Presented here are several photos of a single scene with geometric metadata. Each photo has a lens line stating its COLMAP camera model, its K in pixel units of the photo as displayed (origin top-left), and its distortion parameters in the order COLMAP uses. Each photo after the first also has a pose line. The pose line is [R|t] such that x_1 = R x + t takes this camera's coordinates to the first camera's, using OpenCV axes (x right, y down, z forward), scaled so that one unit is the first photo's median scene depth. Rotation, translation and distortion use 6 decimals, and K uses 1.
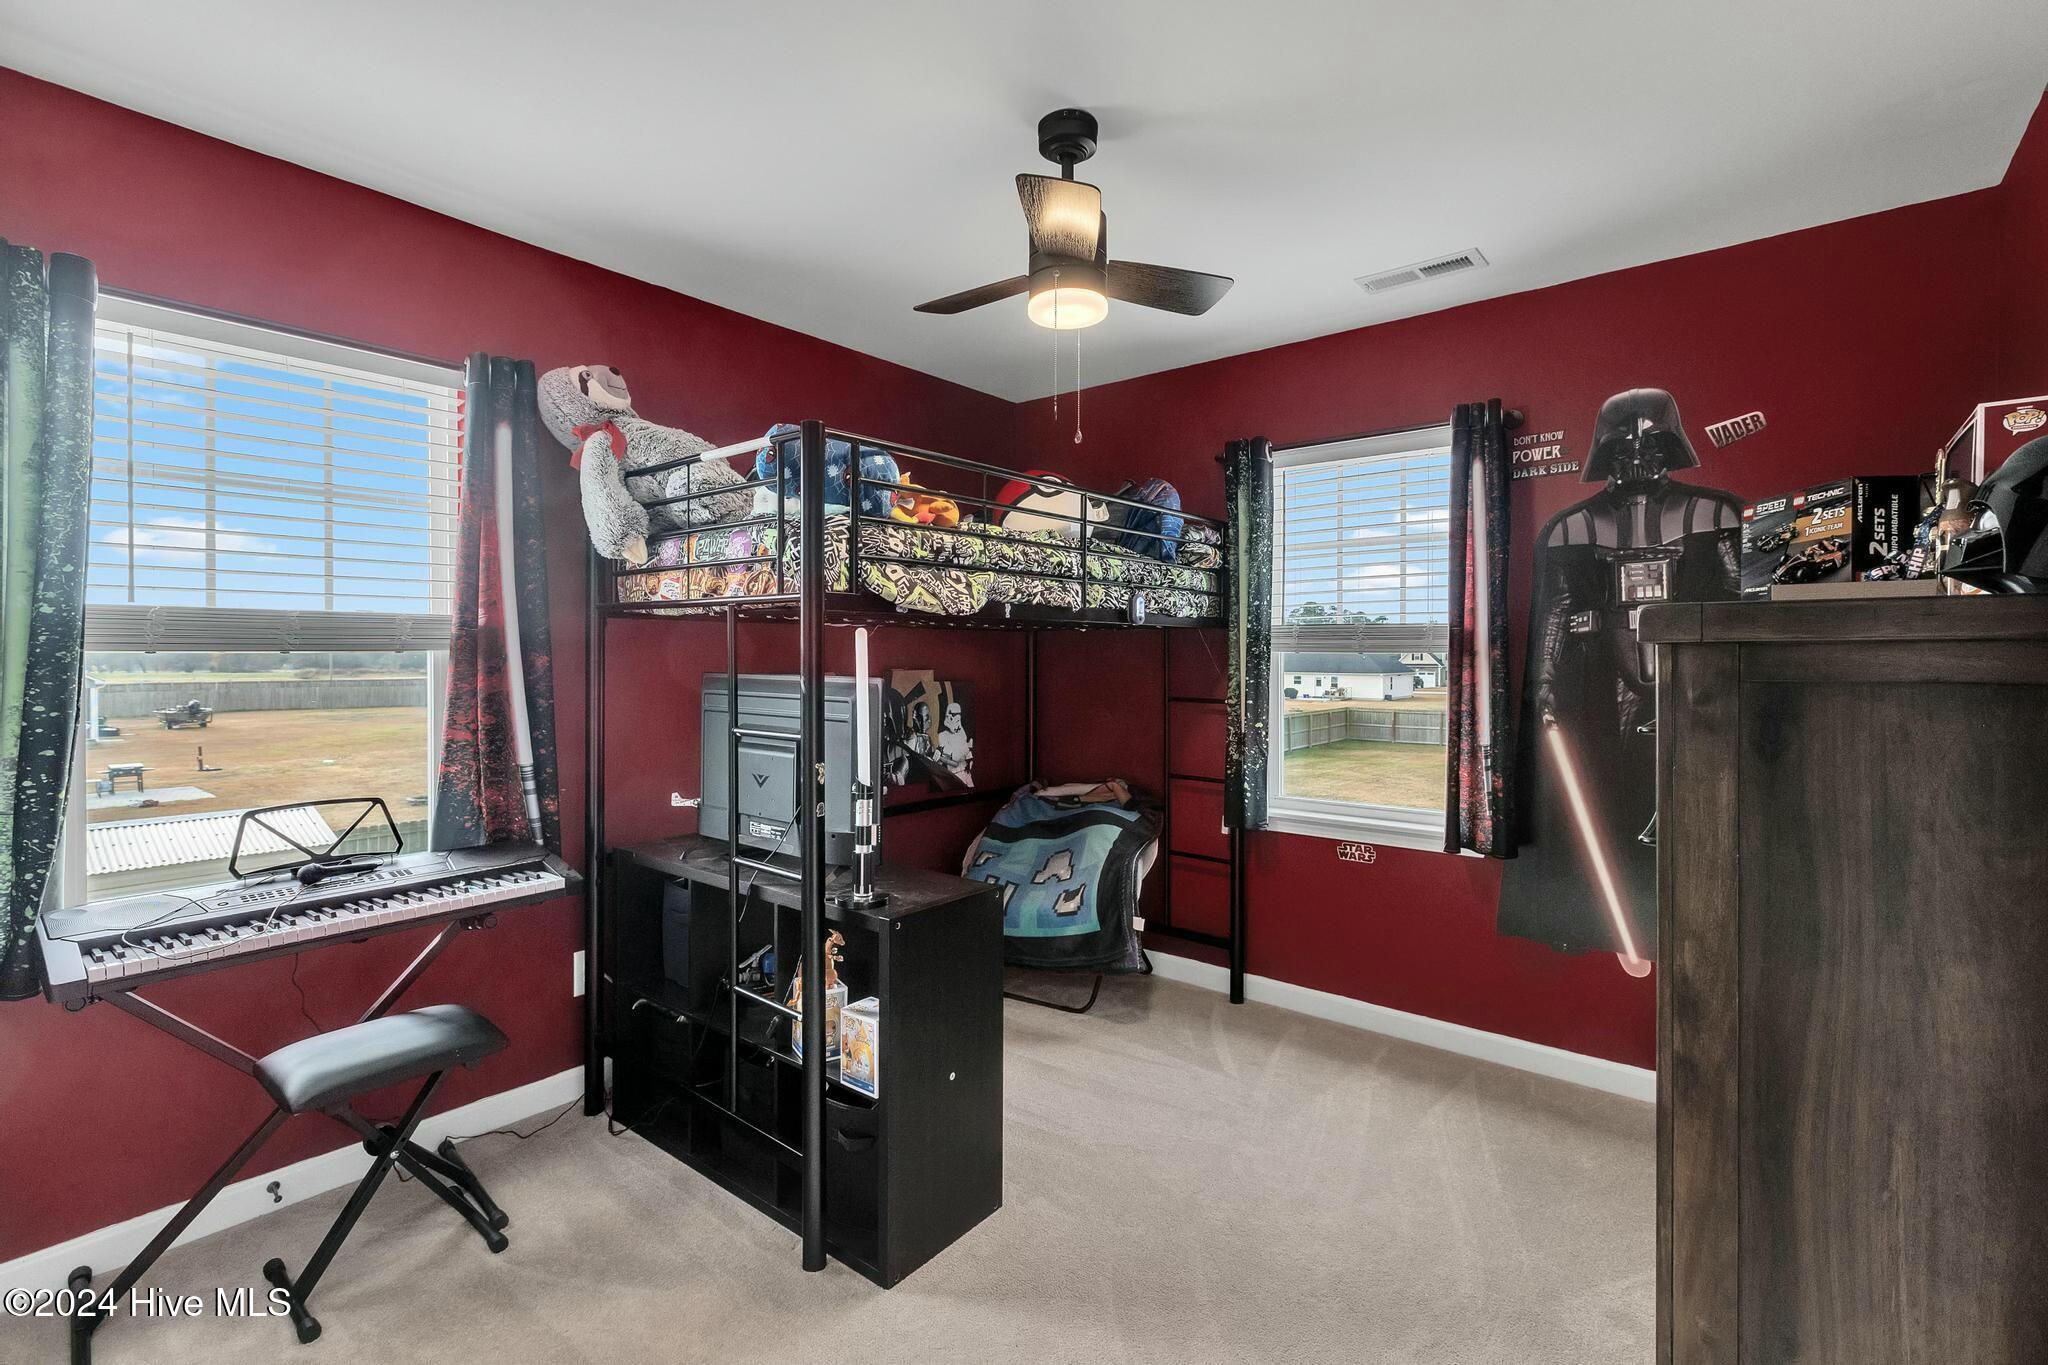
lens RADIAL K [[908.5, 0, 1023.7], [0, 908.5, 652.5], [0, 0, 1]] dist [0.000610, -0.000074]
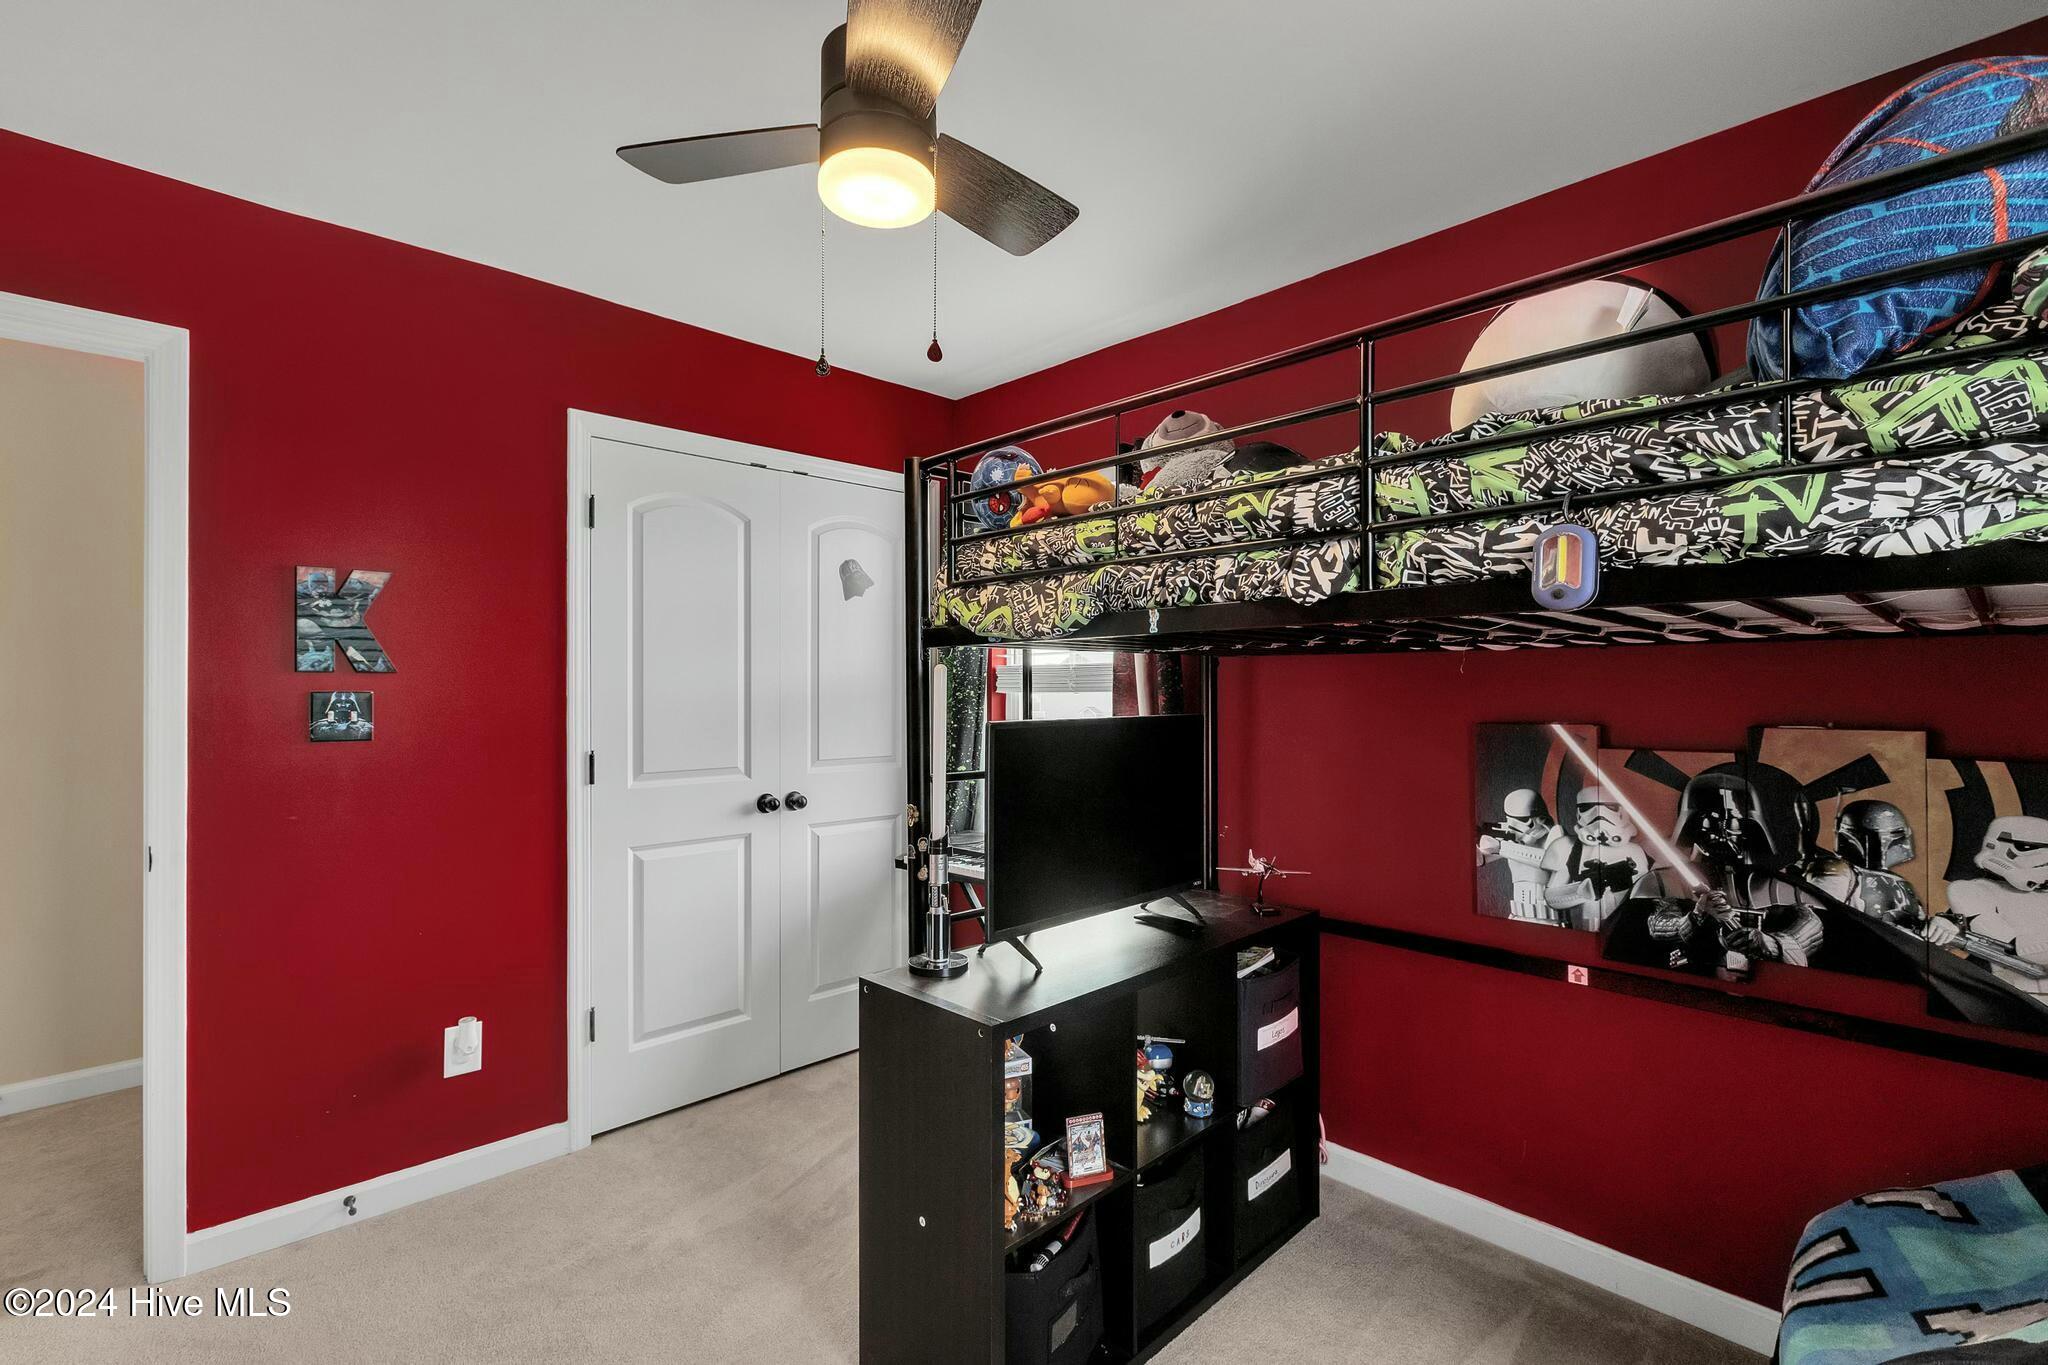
lens RADIAL K [[921.4, 0, 1033.4], [0, 921.4, 690.0], [0, 0, 1]] dist [0.001110, -0.000415]
pose [[-0.093936, -0.004102, -0.995570, 0.392102], [0.000317, 0.999991, -0.004150, 0.001313], [0.995578, -0.000705, -0.093934, 0.638380]]
